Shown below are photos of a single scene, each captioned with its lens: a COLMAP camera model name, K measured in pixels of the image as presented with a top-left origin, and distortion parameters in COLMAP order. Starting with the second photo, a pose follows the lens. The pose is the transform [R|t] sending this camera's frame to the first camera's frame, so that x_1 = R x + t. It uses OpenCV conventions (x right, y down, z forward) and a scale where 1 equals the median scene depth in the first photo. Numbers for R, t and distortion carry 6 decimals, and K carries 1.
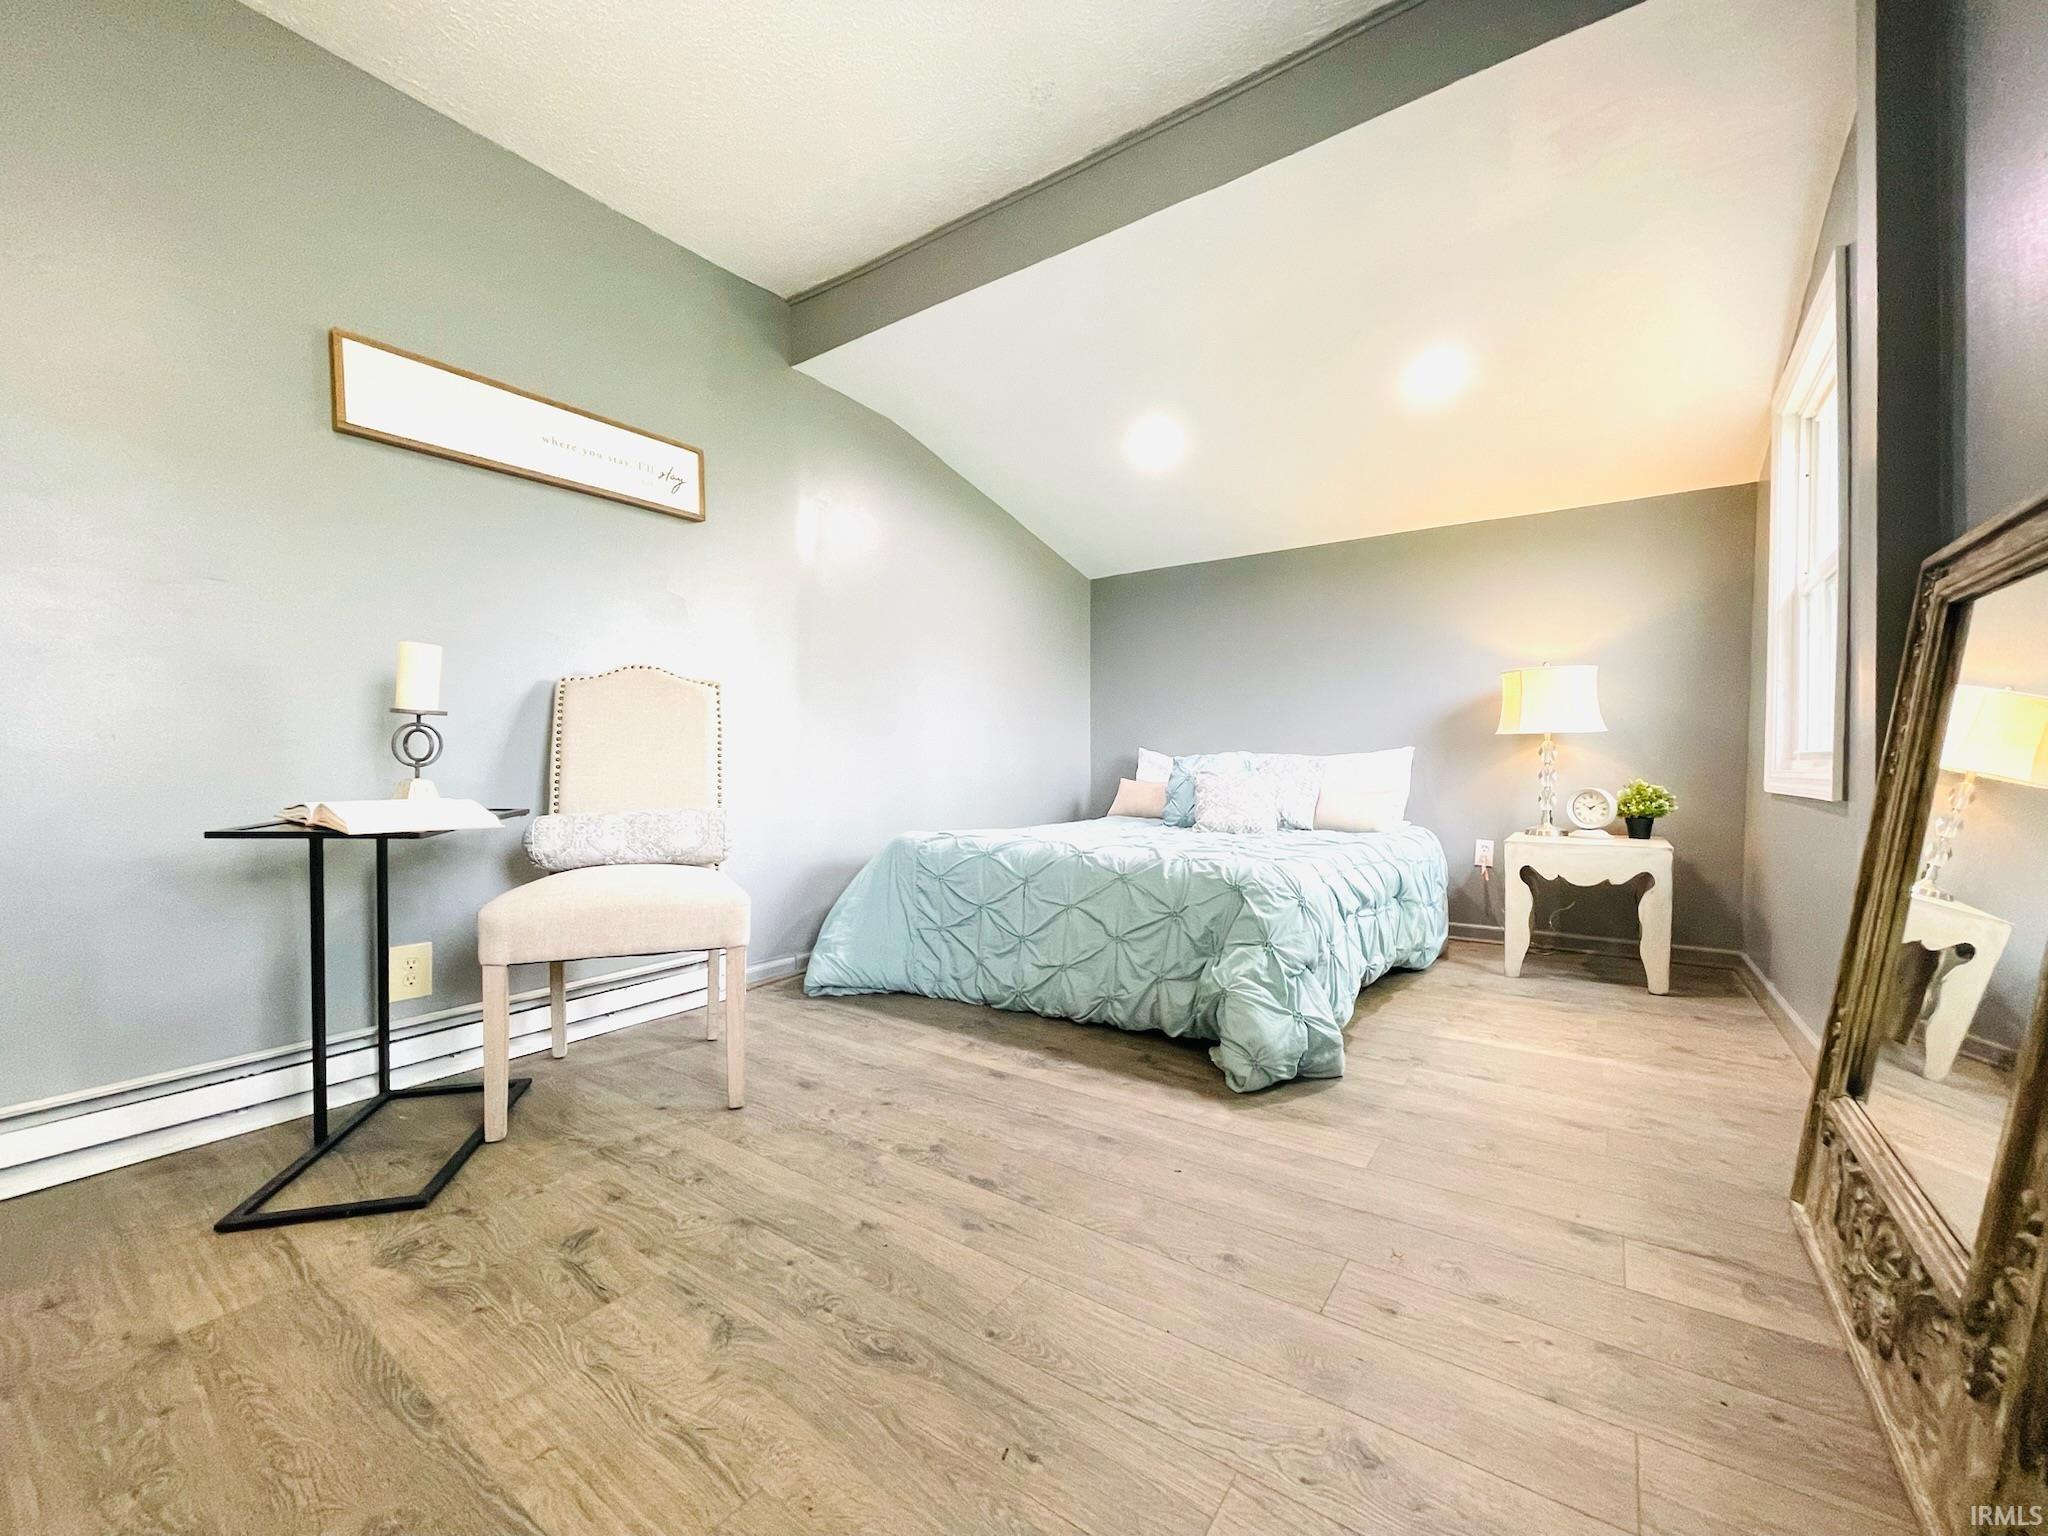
lens RADIAL K [[823.0, 0, 1025.6], [0, 823.0, 770.8], [0, 0, 1]] dist [-0.005113, 0.002045]
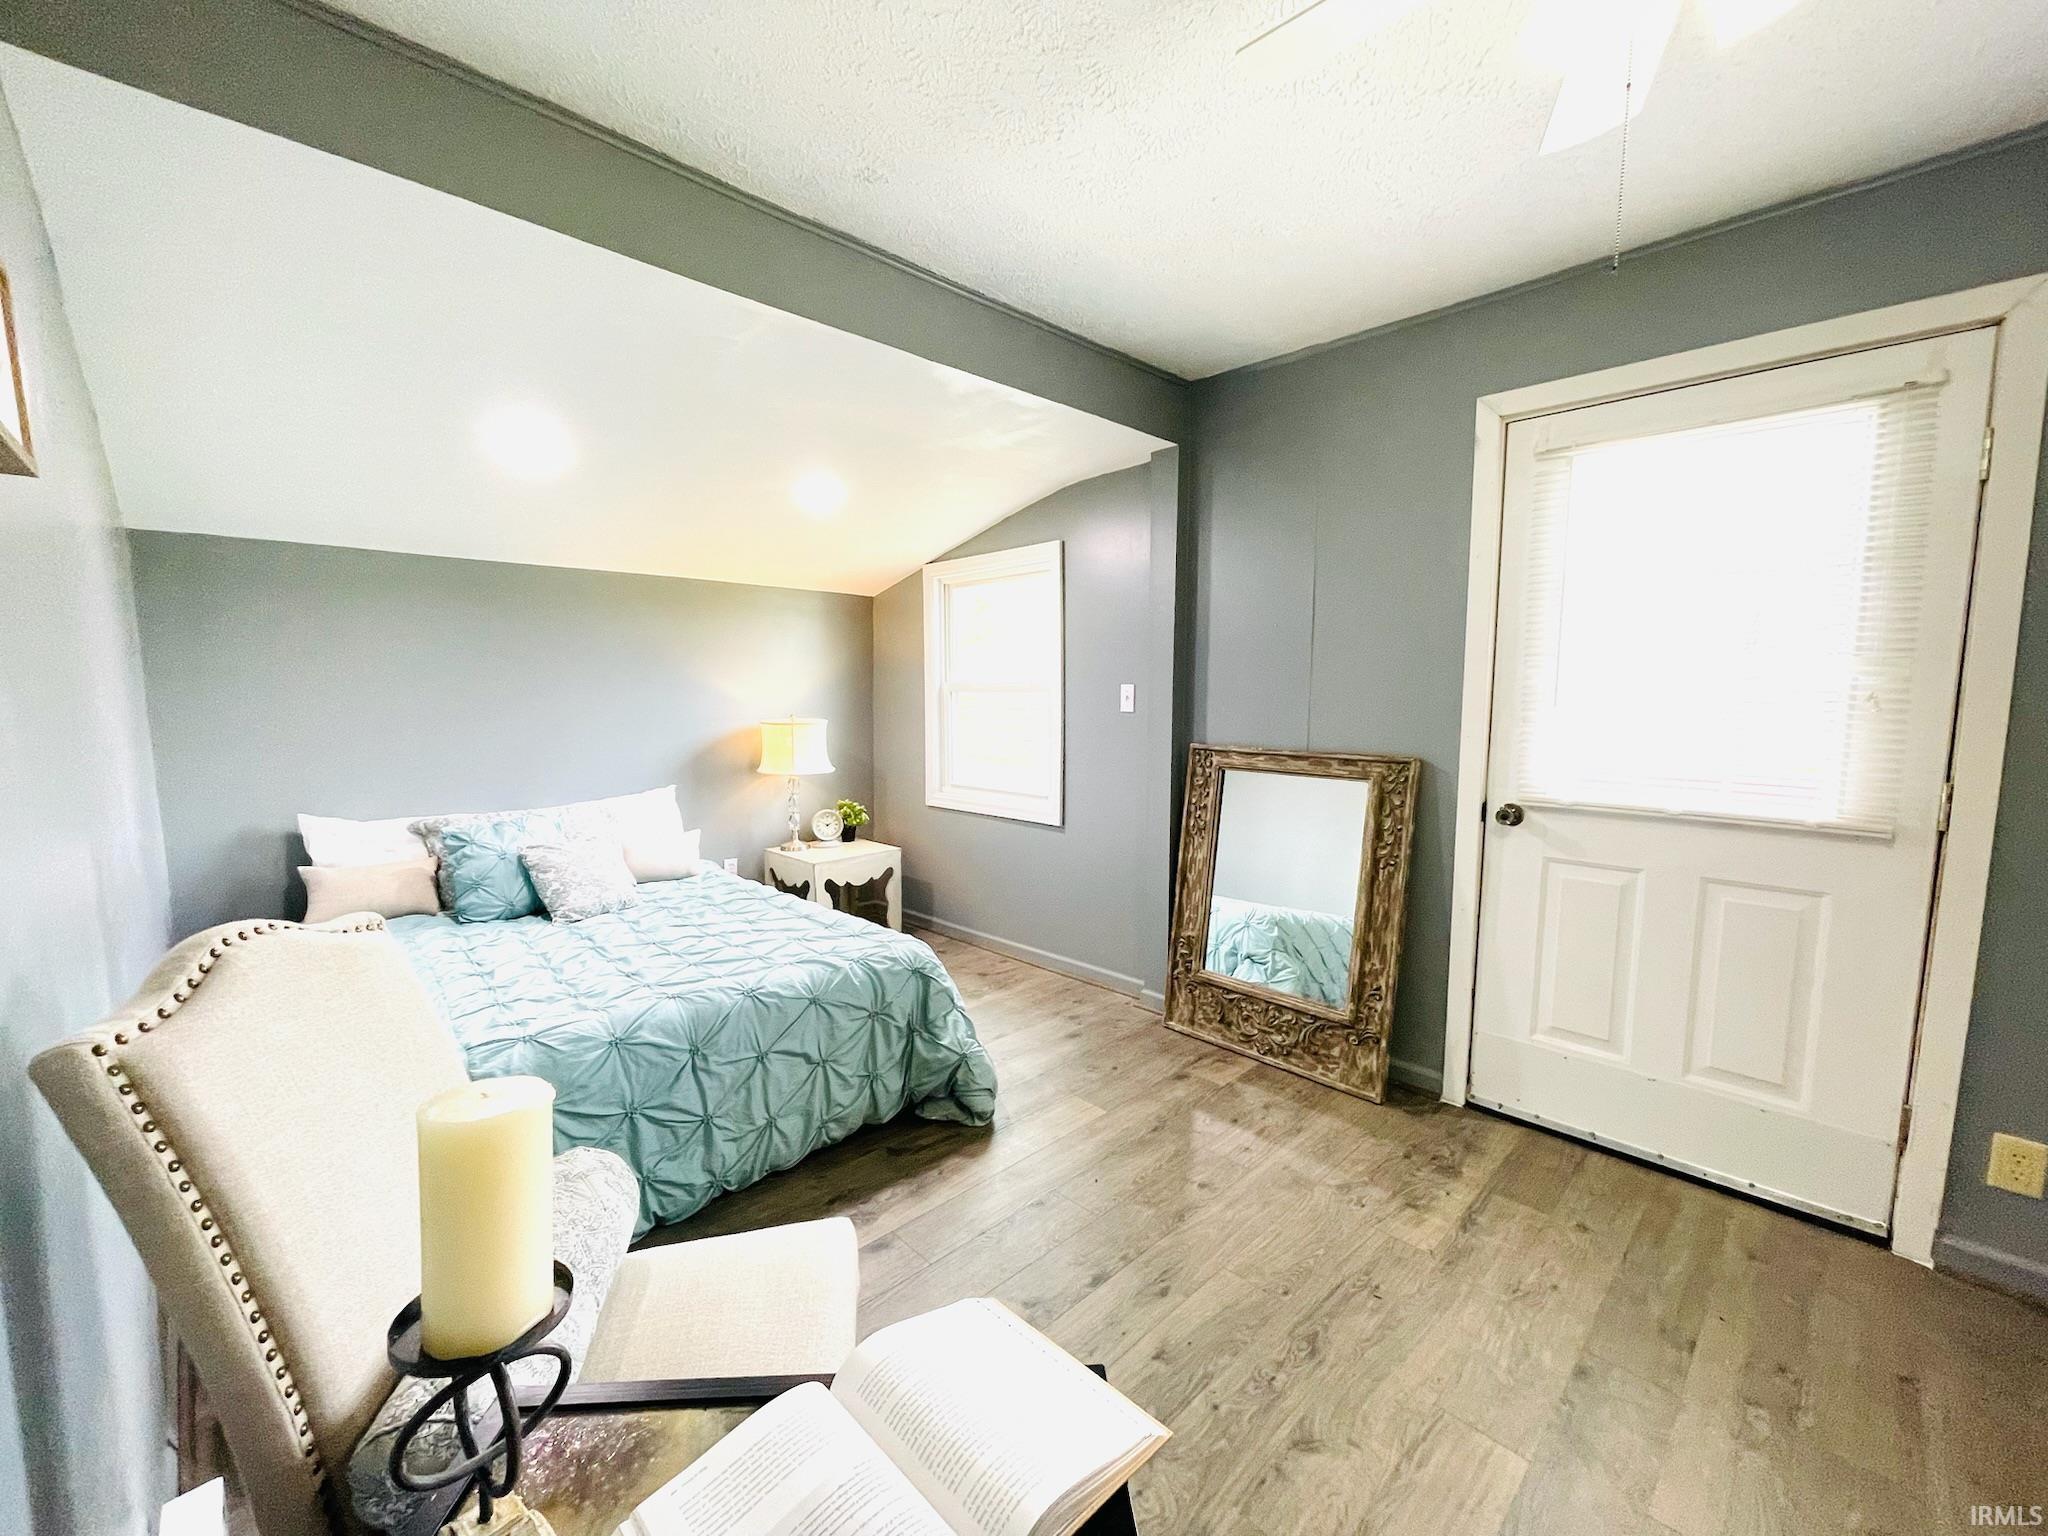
lens RADIAL K [[823.0, 0, 1028.3], [0, 823.0, 768.3], [0, 0, 1]] dist [-0.005113, 0.002045]
pose [[0.183145, -0.097013, 0.978287, -0.871916], [0.012049, 0.995266, 0.096441, -0.268168], [-0.983012, -0.005876, 0.183447, 0.657354]]
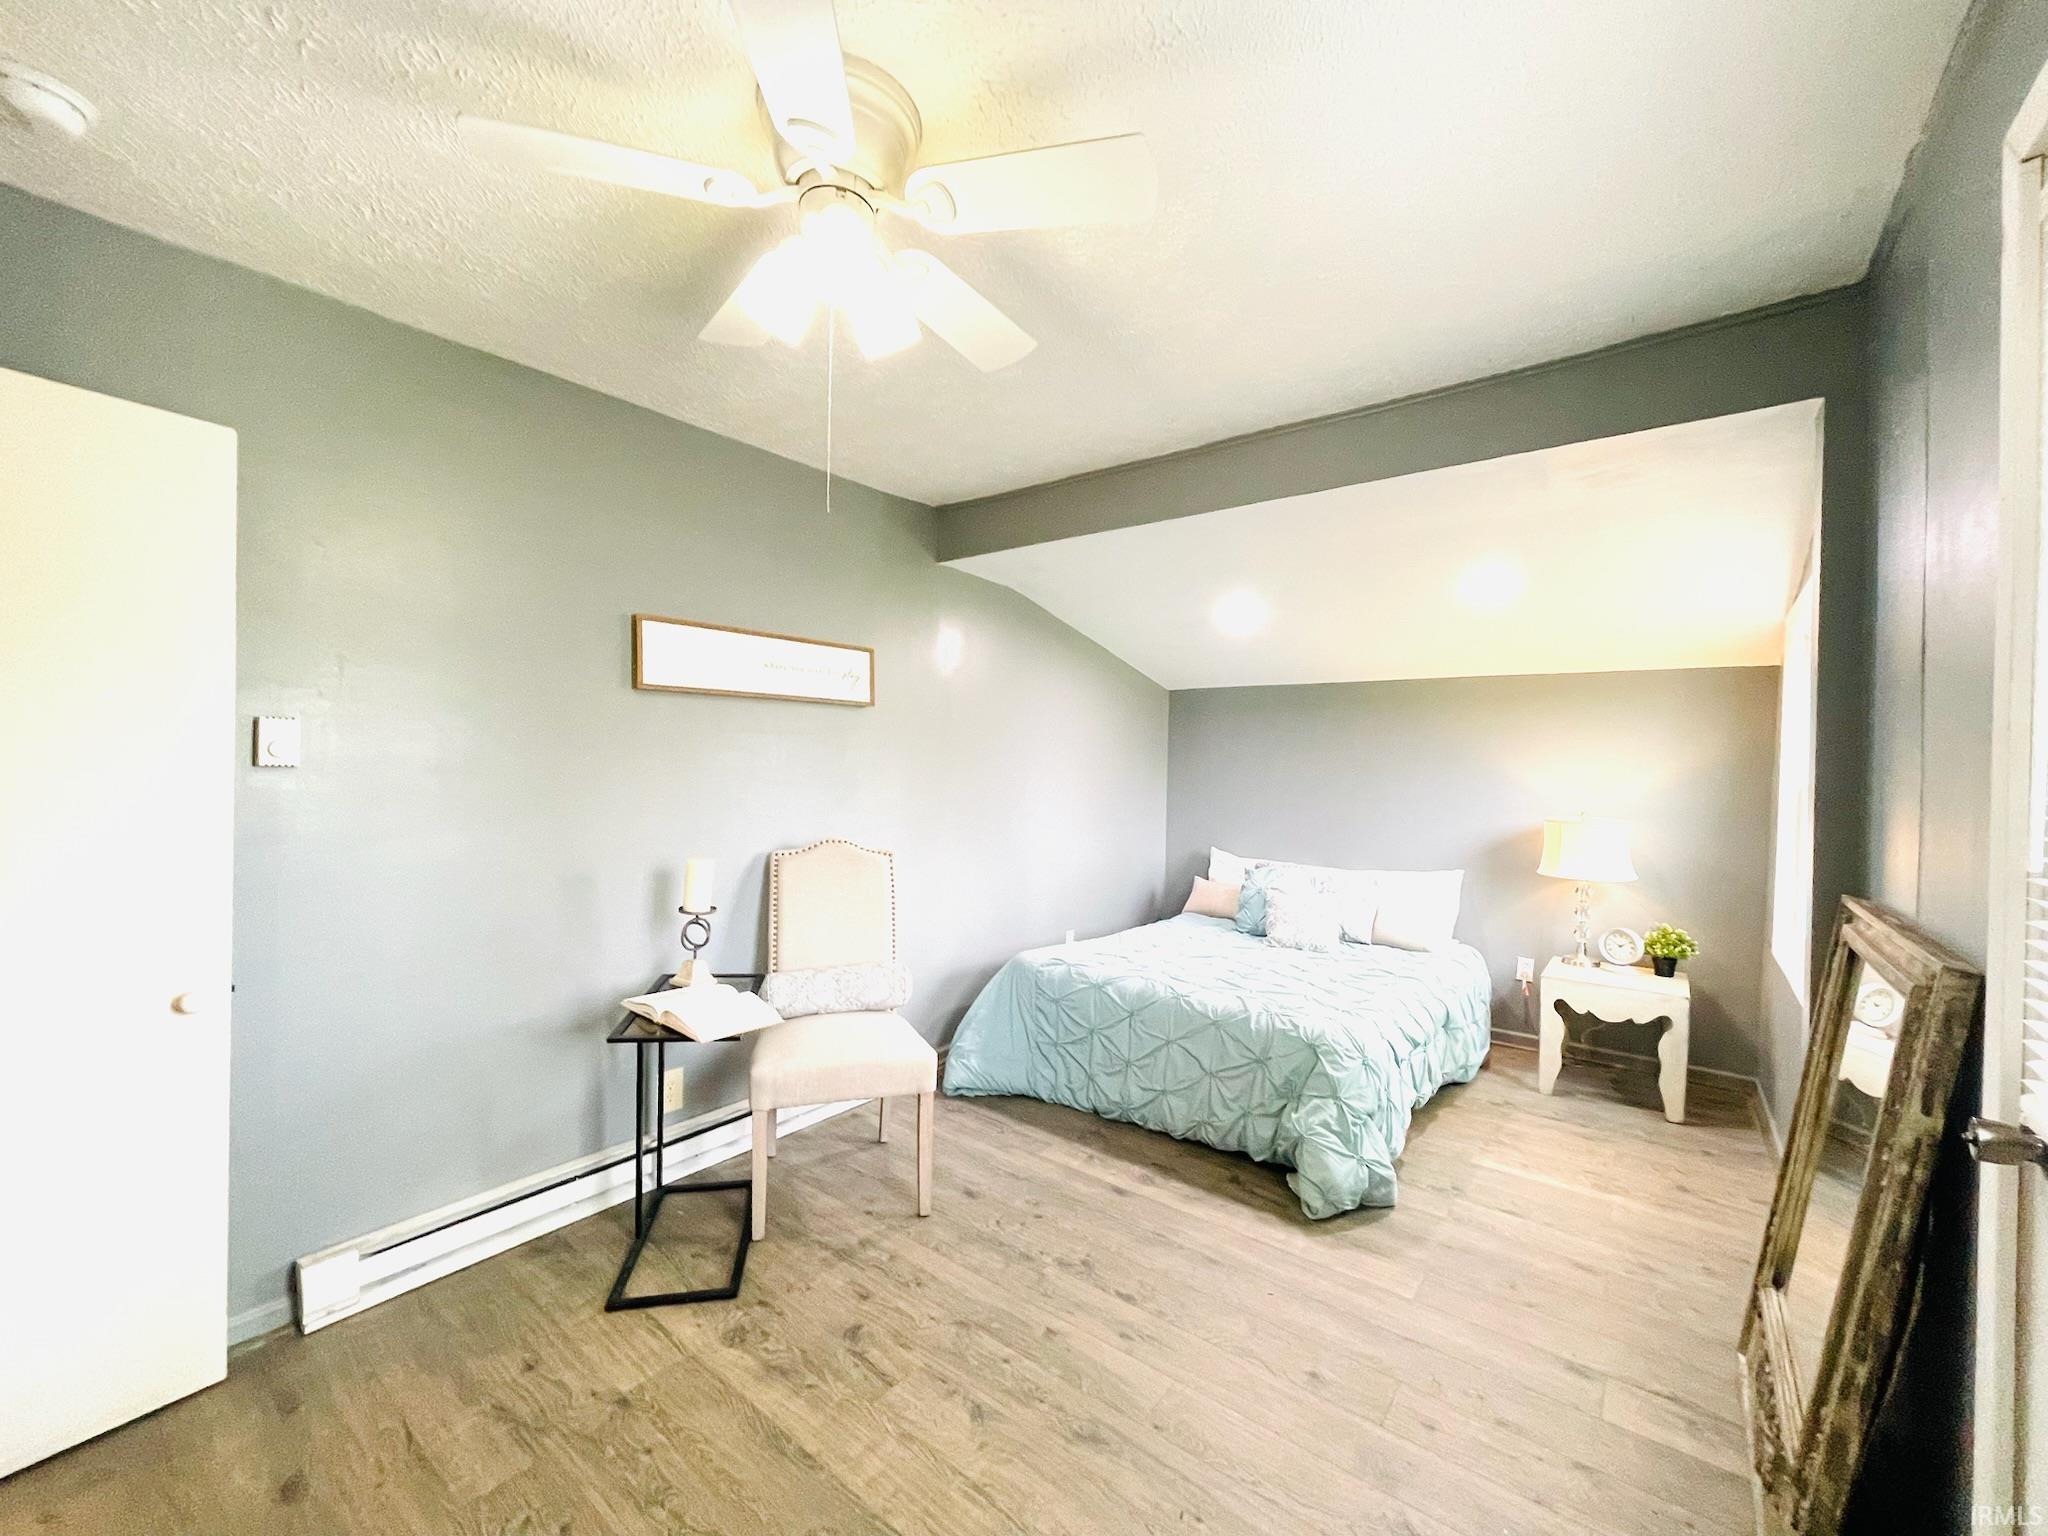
lens RADIAL K [[823.0, 0, 1026.2], [0, 823.0, 769.5], [0, 0, 1]] dist [-0.005113, 0.002045]
pose [[0.998392, 0.023011, -0.051799, -0.124857], [-0.023189, 0.999727, -0.002835, -0.273297], [0.051720, 0.004032, 0.998654, -0.277455]]
